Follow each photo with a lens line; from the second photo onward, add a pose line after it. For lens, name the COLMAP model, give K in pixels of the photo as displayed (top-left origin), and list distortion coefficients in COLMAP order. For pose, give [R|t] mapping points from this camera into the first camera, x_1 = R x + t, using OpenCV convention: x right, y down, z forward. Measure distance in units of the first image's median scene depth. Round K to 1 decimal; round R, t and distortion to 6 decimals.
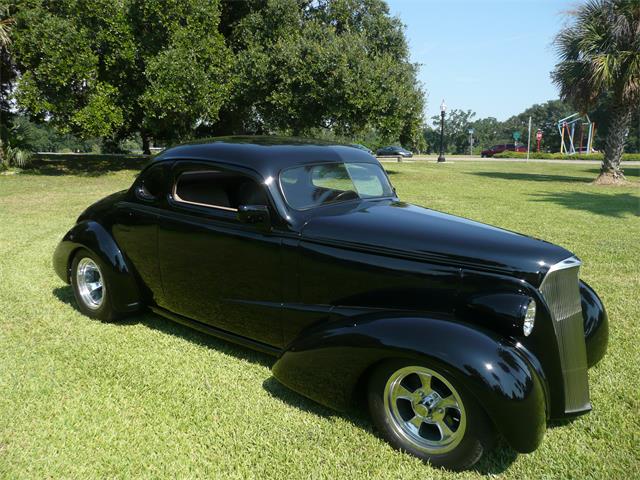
lens RADIAL K [[514.6, 0, 336.3], [0, 514.6, 257.0], [0, 0, 1]] dist [-0.035338, 0.012653]
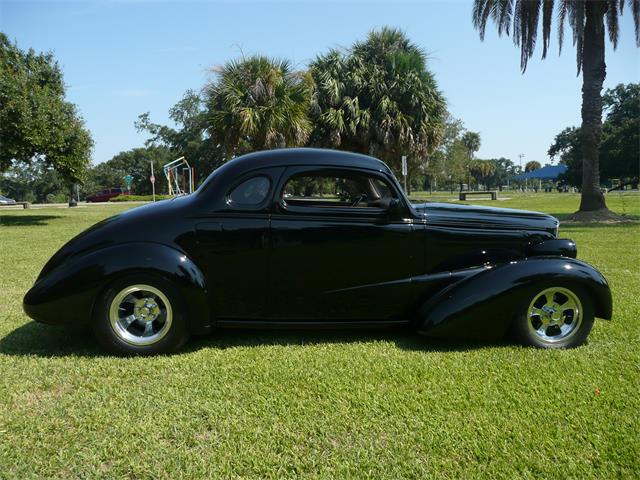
lens RADIAL K [[514.6, 0, 301.4], [0, 514.6, 246.2], [0, 0, 1]] dist [-0.035338, 0.012653]
pose [[0.754486, -0.090528, 0.650043, -0.101691], [0.161096, 0.985686, -0.049708, 0.003141], [-0.636238, 0.142224, 0.758270, 0.020666]]
